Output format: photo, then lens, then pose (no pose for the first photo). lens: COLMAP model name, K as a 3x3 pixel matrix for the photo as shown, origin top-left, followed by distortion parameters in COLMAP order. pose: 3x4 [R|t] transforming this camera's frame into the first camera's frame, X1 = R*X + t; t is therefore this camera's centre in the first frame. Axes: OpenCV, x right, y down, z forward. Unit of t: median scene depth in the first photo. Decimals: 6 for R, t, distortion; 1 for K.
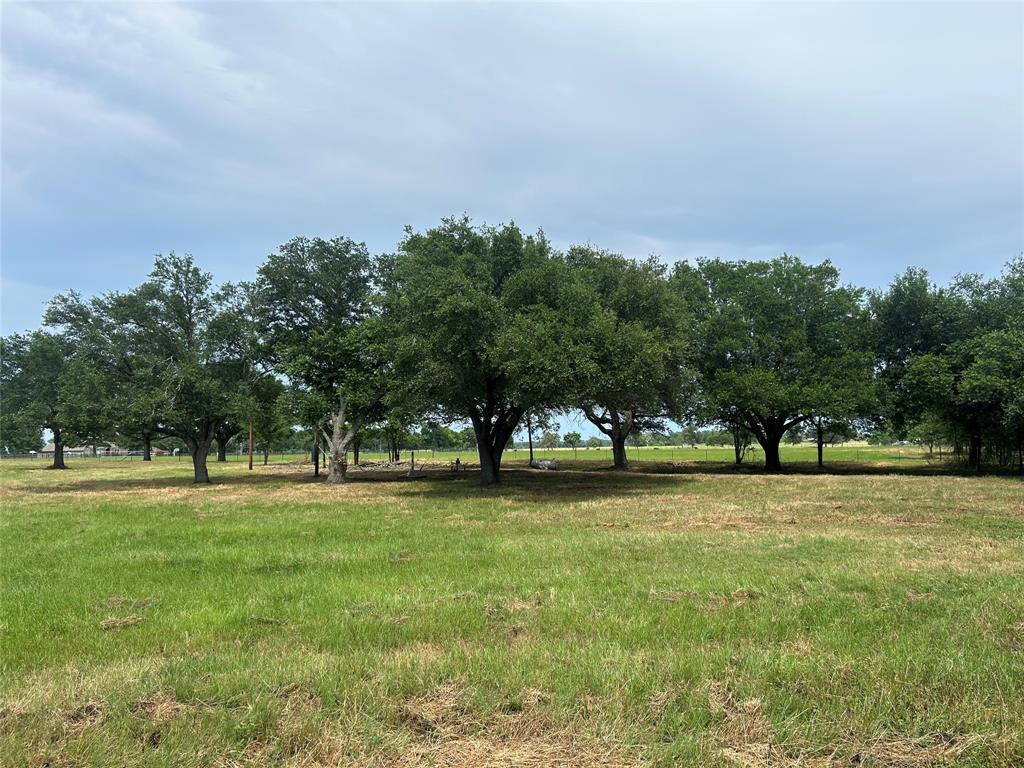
lens RADIAL K [[763.1, 0, 510.0], [0, 763.1, 385.5], [0, 0, 1]] dist [0.003599, -0.003874]
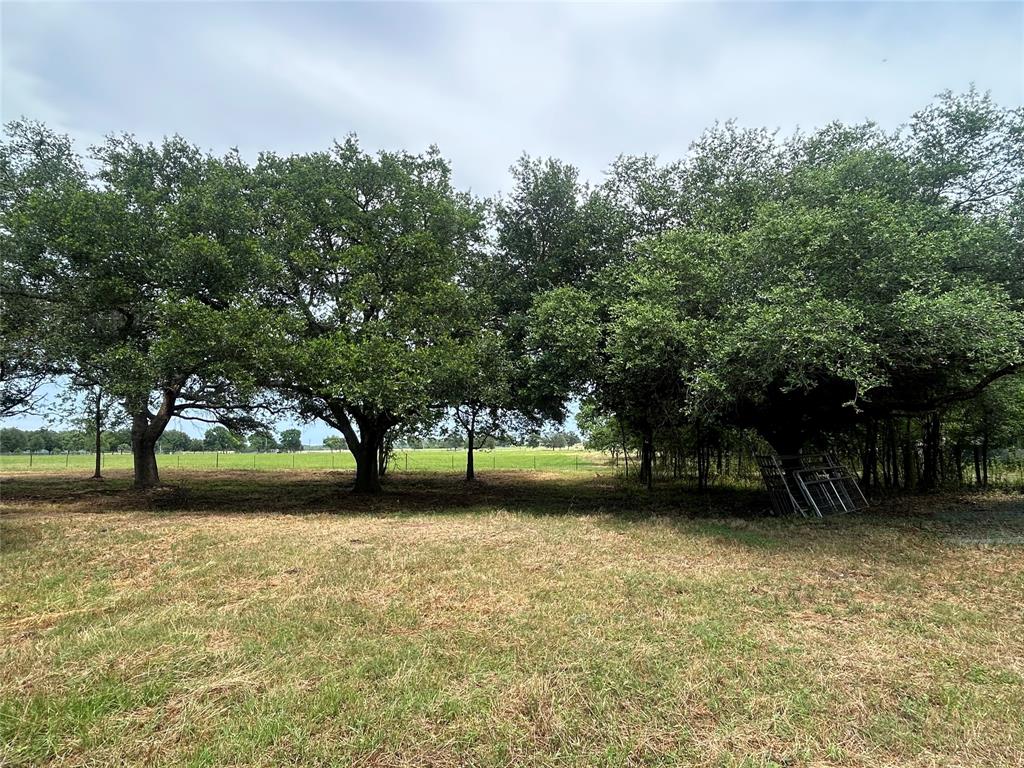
lens RADIAL K [[597.7, 0, 513.2], [0, 597.7, 382.6], [0, 0, 1]] dist [0.005460, 0.000259]
pose [[0.953576, 0.038096, 0.298732, 0.378269], [-0.029108, 0.998981, -0.034482, 0.040027], [-0.299742, 0.024185, 0.953714, 0.591181]]
